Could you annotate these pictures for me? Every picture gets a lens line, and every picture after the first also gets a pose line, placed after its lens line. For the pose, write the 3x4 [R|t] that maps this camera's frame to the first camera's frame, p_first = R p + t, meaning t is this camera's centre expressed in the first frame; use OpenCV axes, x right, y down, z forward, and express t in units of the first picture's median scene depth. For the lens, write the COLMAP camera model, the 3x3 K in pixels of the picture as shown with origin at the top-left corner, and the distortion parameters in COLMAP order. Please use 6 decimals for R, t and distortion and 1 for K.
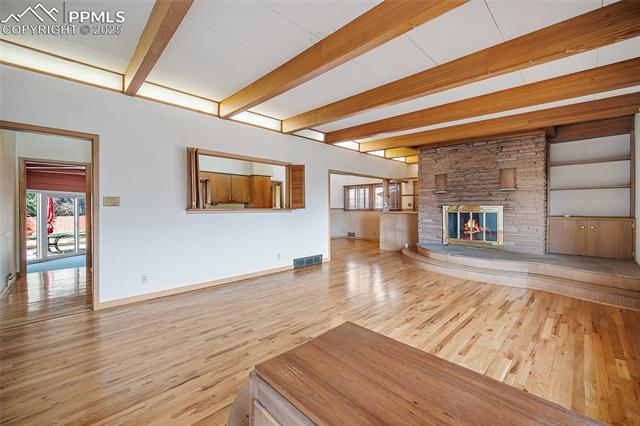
lens RADIAL K [[260.7, 0, 322.9], [0, 260.7, 209.0], [0, 0, 1]] dist [0.000757, -0.000044]
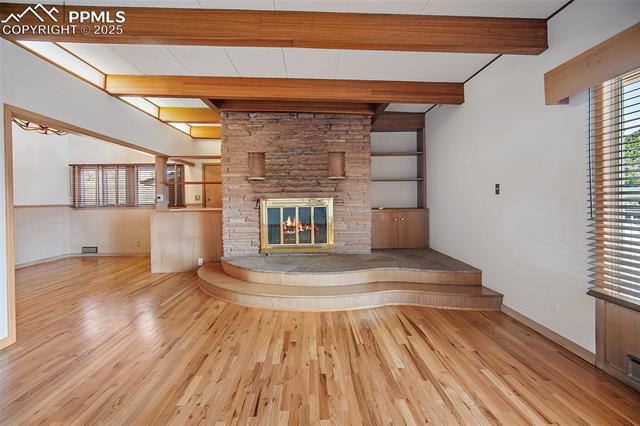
lens RADIAL K [[264.6, 0, 314.5], [0, 264.6, 201.8], [0, 0, 1]] dist [-0.000947, -0.000238]
pose [[0.691506, -0.012905, 0.722255, 0.062621], [0.016334, 0.999864, 0.002227, -0.002834], [-0.722186, 0.010257, 0.691623, 0.464852]]
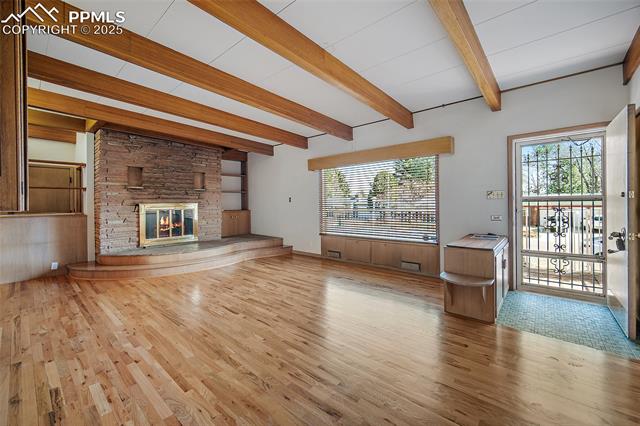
lens RADIAL K [[258.5, 0, 321.3], [0, 258.5, 211.7], [0, 0, 1]] dist [-0.000392, -0.000057]
pose [[-0.083903, -0.030616, 0.996003, -0.503833], [0.016739, 0.999344, 0.032129, -0.002838], [-0.996333, 0.019368, -0.083336, 0.525115]]
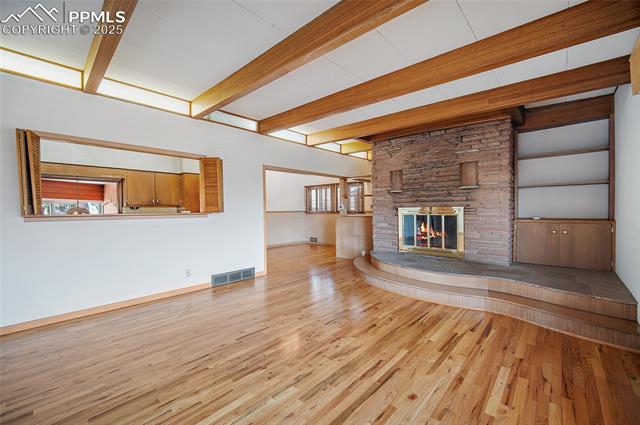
lens RADIAL K [[259.5, 0, 321.8], [0, 259.5, 214.3], [0, 0, 1]] dist [-0.001993, -0.000259]
pose [[0.999059, -0.009861, 0.042247, 0.195589], [0.009391, 0.999892, 0.011308, -0.001998], [-0.042354, -0.010901, 0.999043, 0.182704]]
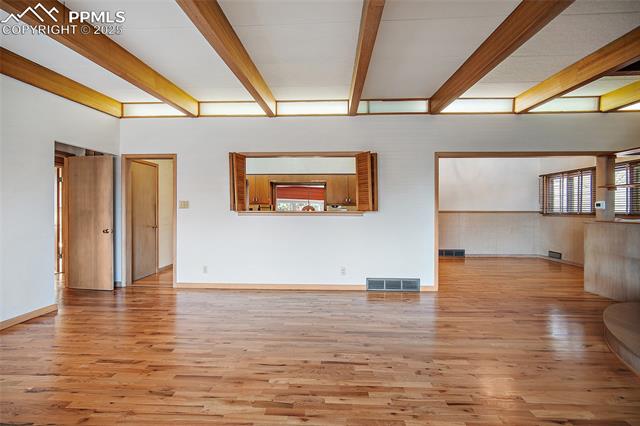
lens RADIAL K [[258.5, 0, 321.3], [0, 258.5, 211.7], [0, 0, 1]] dist [-0.000392, -0.000057]
pose [[0.679644, 0.008393, -0.733494, 0.347748], [-0.006507, 0.999964, 0.005413, -0.003457], [0.733513, 0.001094, 0.679674, 0.387908]]
